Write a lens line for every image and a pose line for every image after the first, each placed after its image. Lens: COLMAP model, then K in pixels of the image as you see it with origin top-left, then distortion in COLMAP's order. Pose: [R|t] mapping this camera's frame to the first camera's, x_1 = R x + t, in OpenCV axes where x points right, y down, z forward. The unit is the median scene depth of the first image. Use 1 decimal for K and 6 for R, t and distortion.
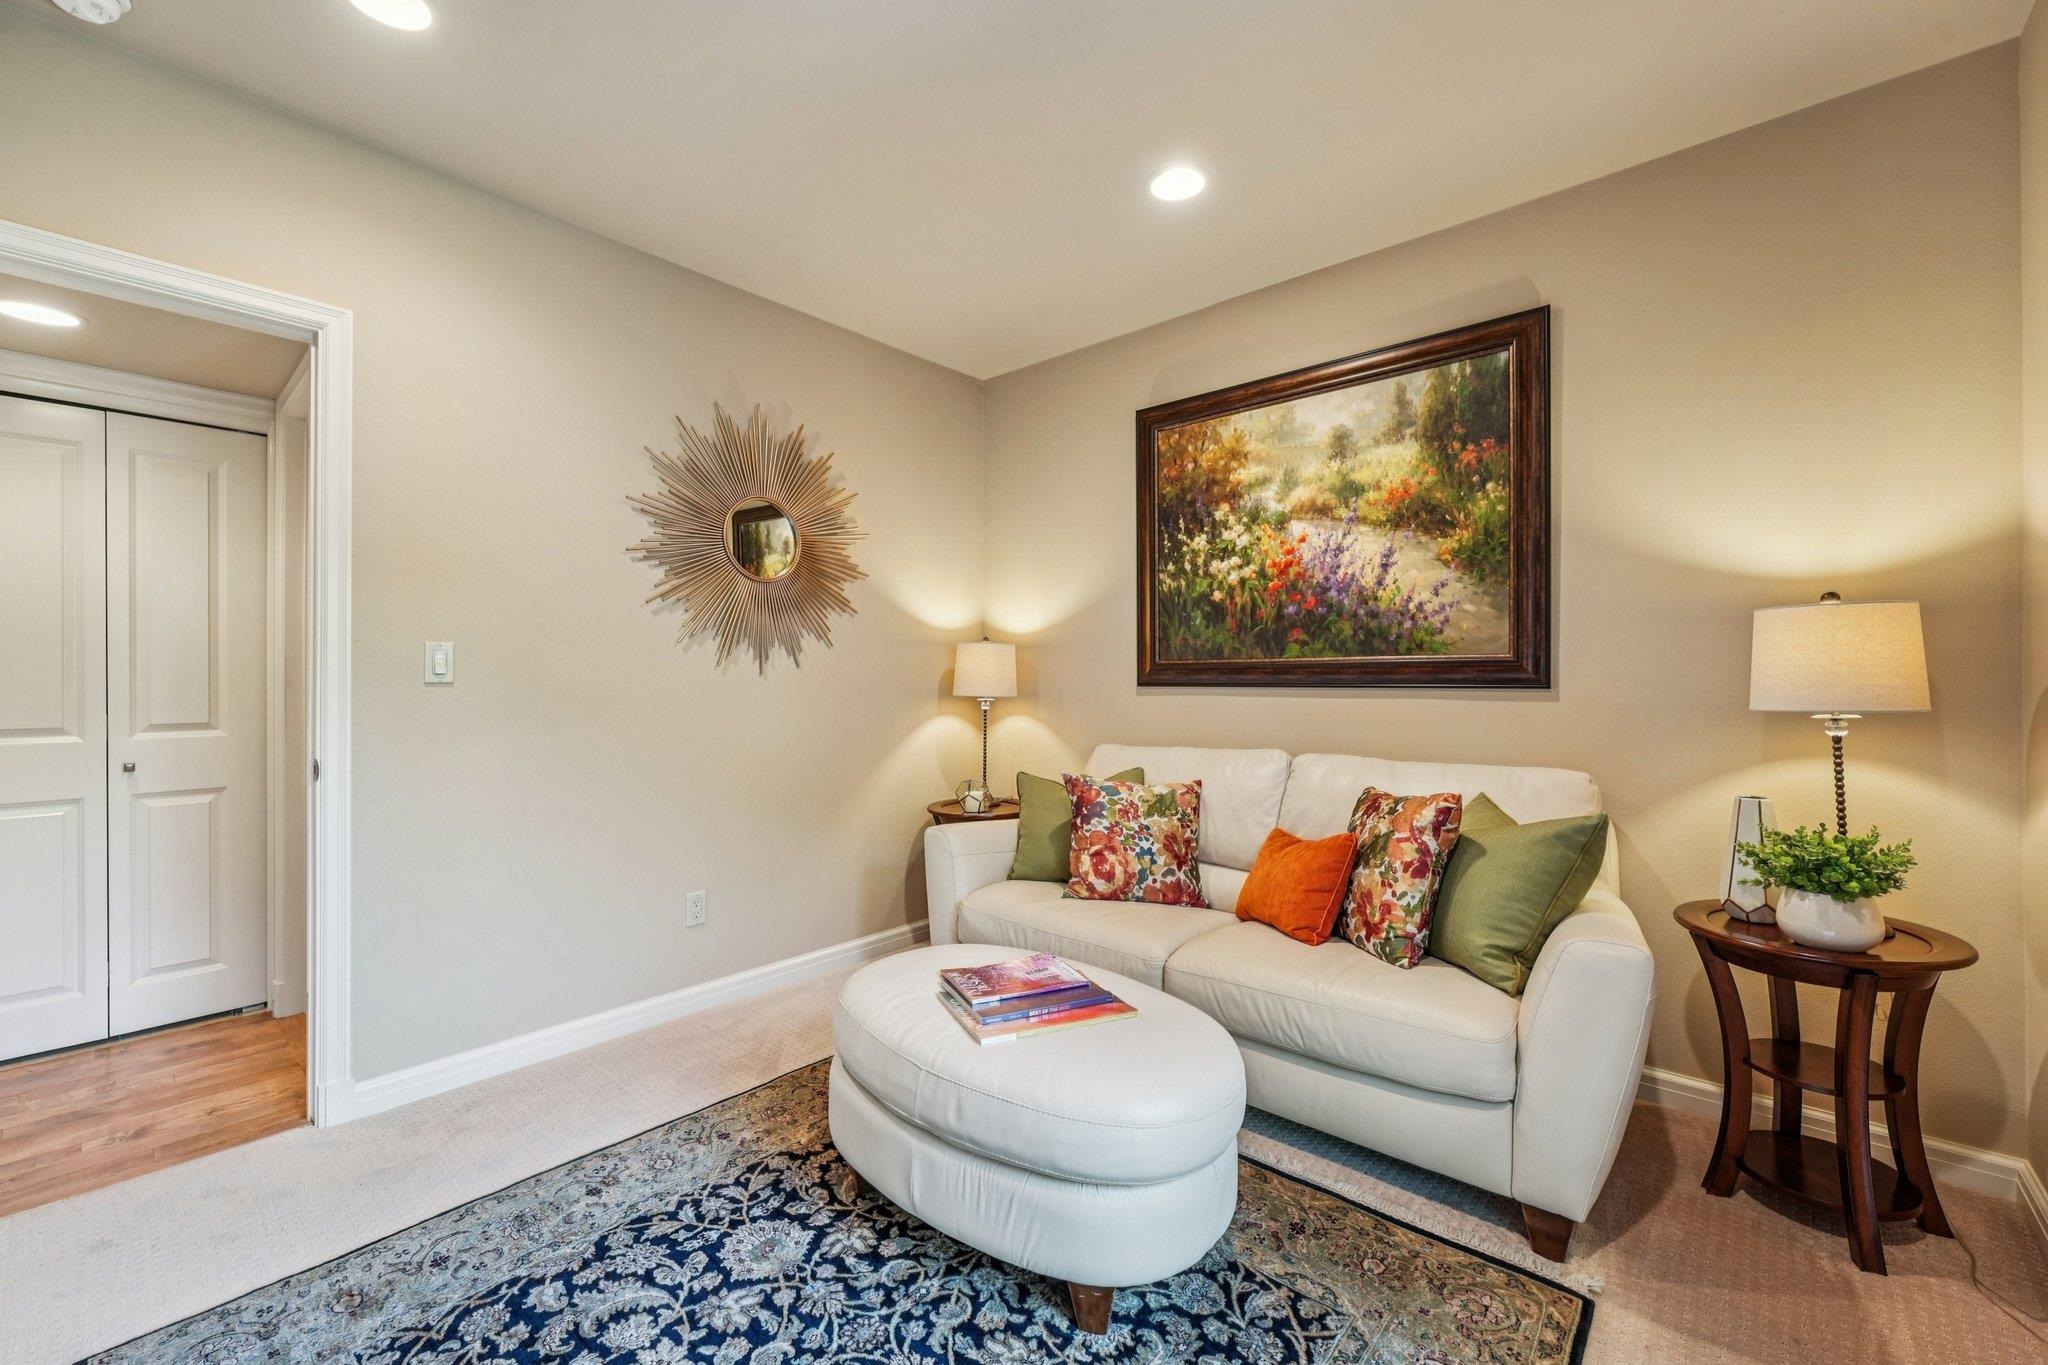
lens RADIAL K [[825.9, 0, 1017.9], [0, 825.9, 674.6], [0, 0, 1]] dist [0.001127, 0.000322]
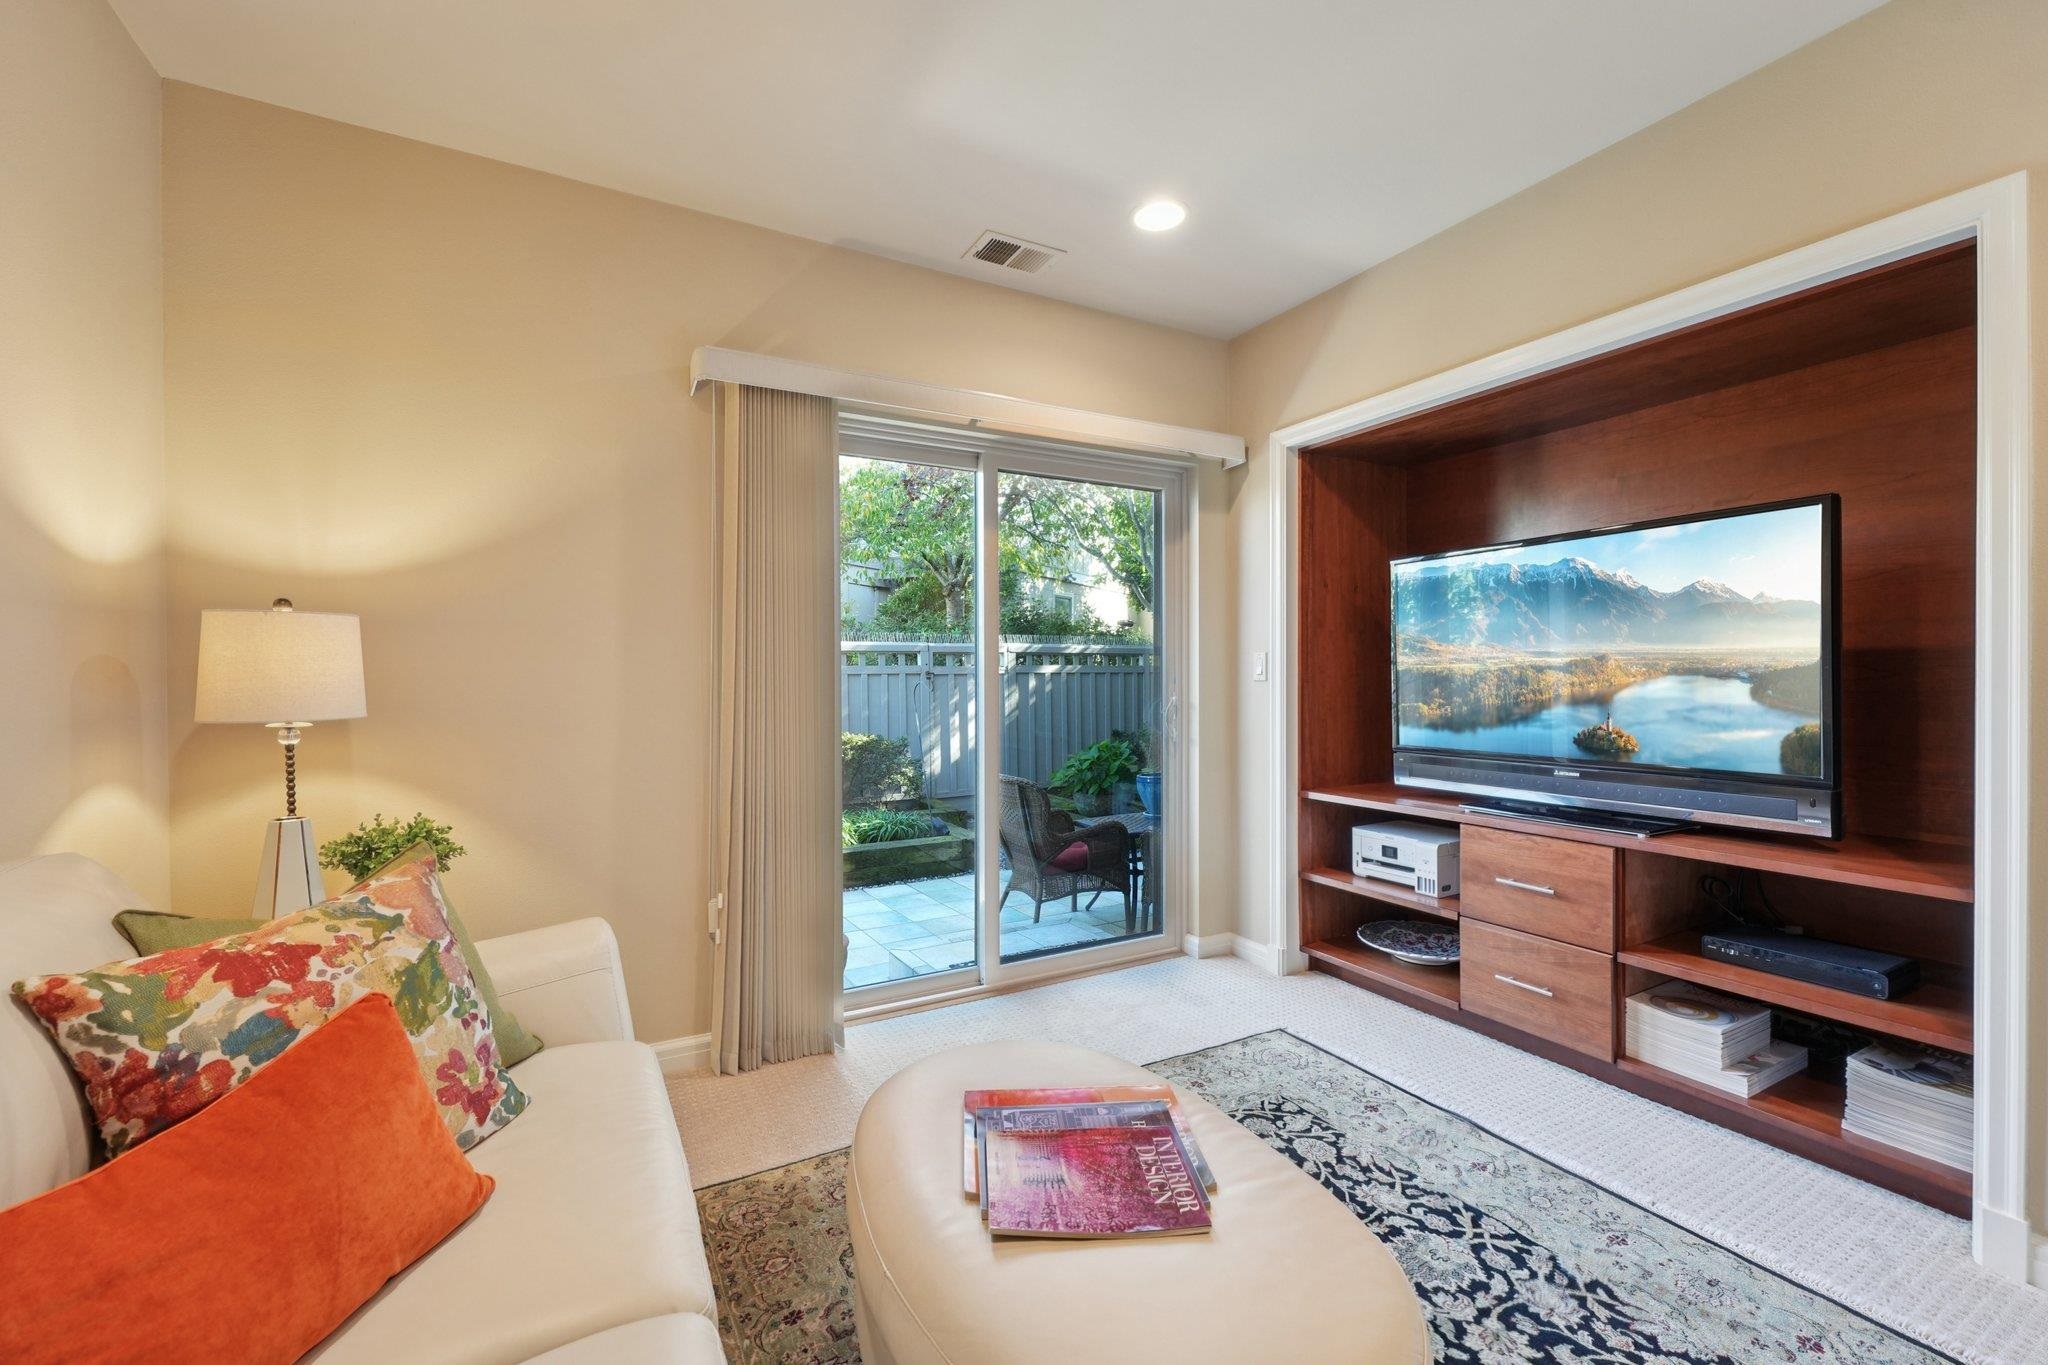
lens RADIAL K [[825.9, 0, 1025.4], [0, 825.9, 680.3], [0, 0, 1]] dist [0.001127, 0.000322]
pose [[-0.939220, 0.007289, 0.343239, -0.114763], [0.007635, 0.999971, -0.000344, 0.002809], [-0.343231, 0.002298, -0.939248, 1.054886]]
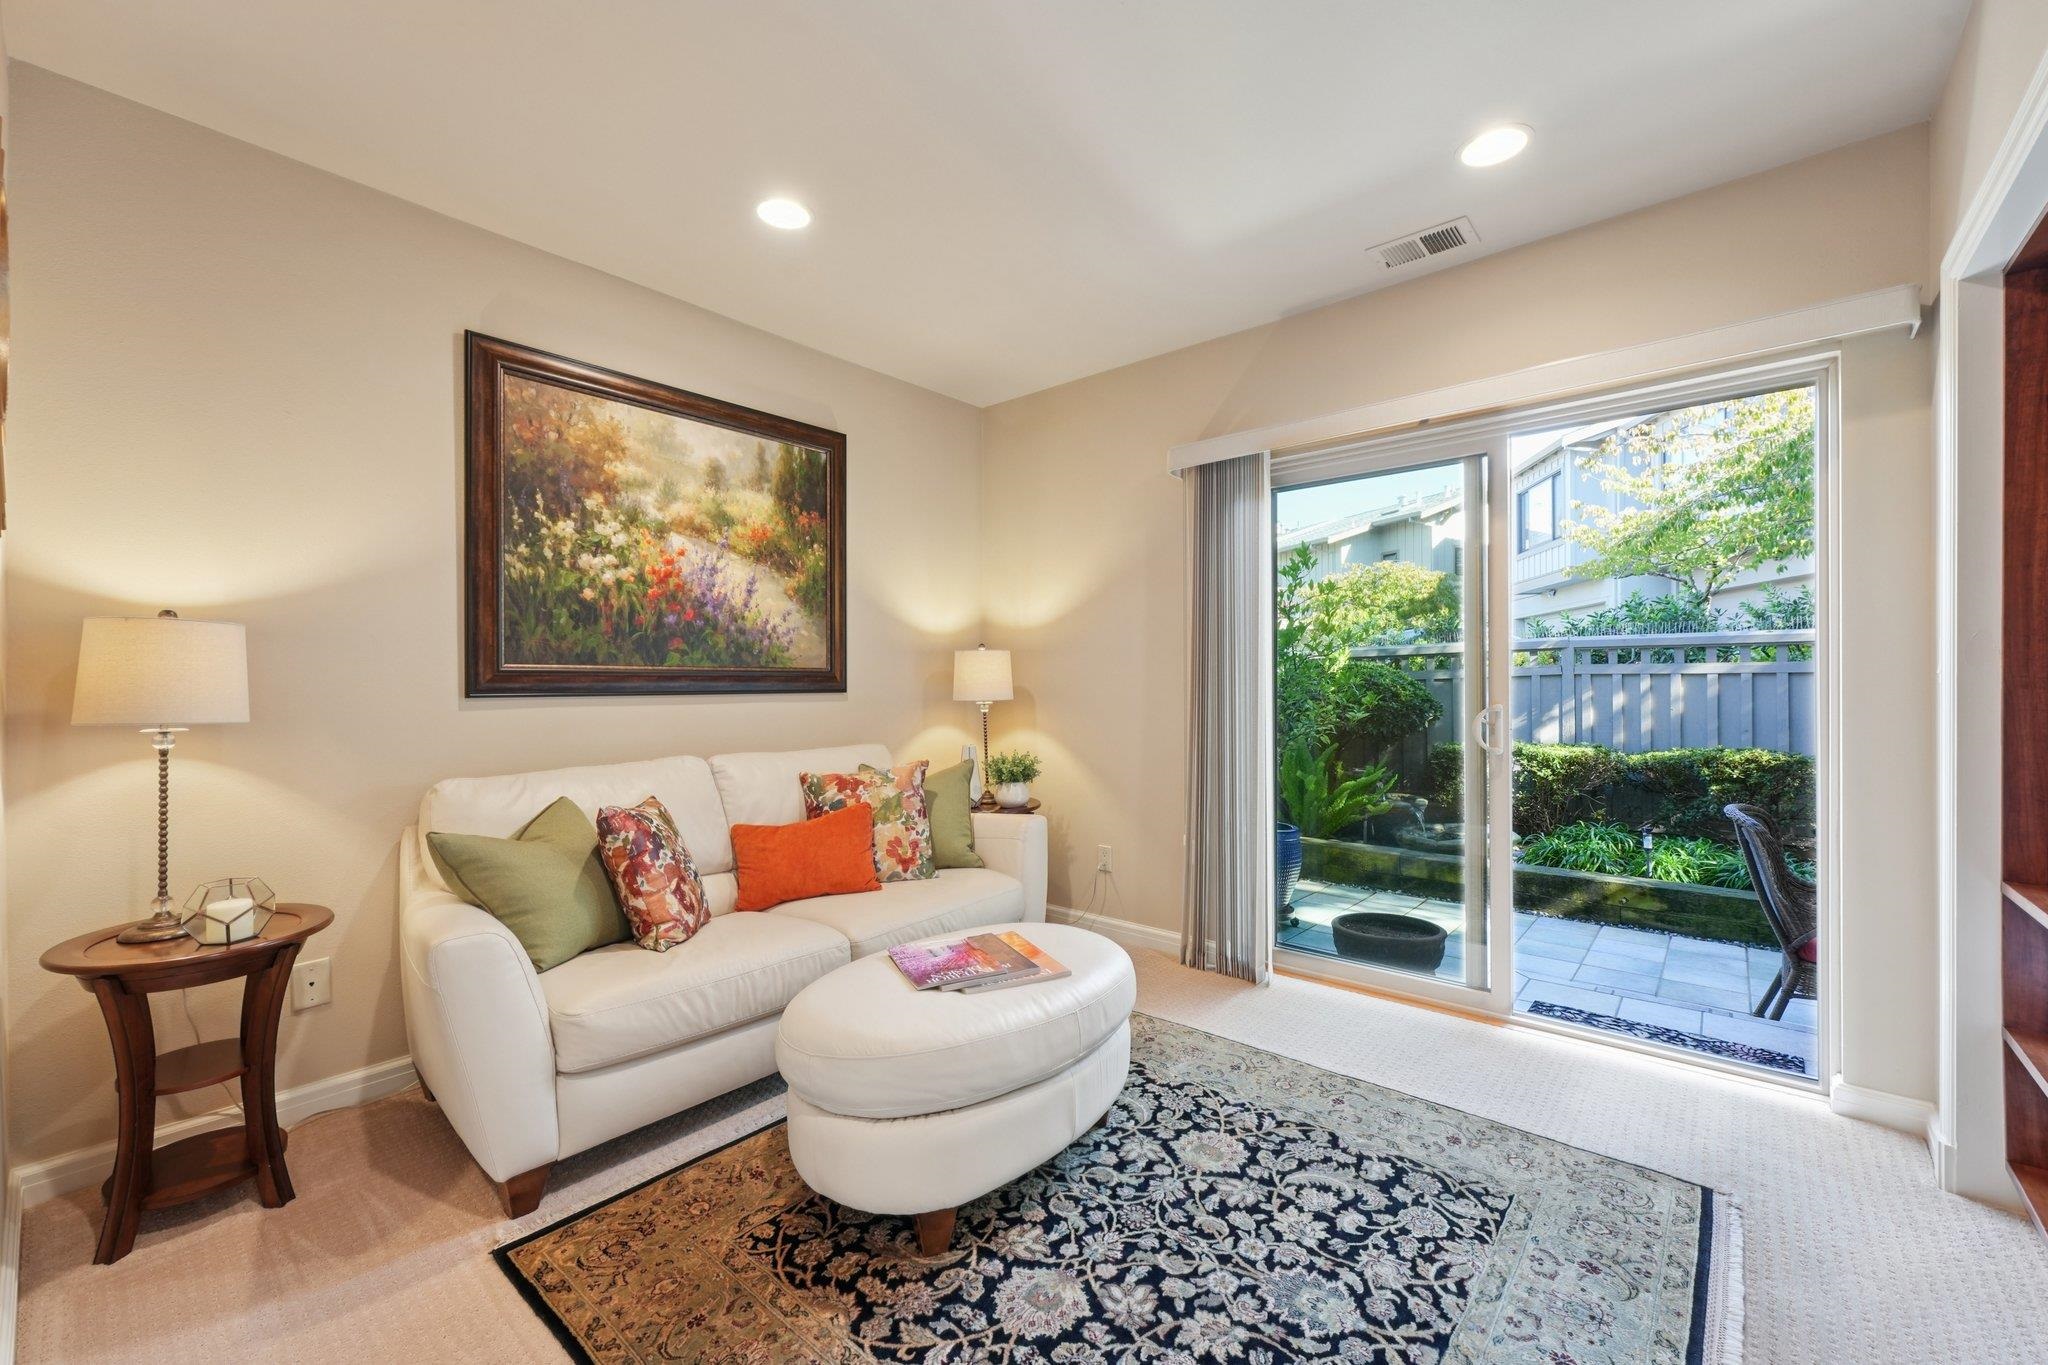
lens RADIAL K [[825.9, 0, 1015.6], [0, 825.9, 680.1], [0, 0, 1]] dist [0.001127, 0.000322]
pose [[-0.013349, 0.006004, 0.999893, -0.727331], [0.001852, 0.999980, -0.005980, 0.003917], [-0.999909, 0.001772, -0.013360, 0.613536]]
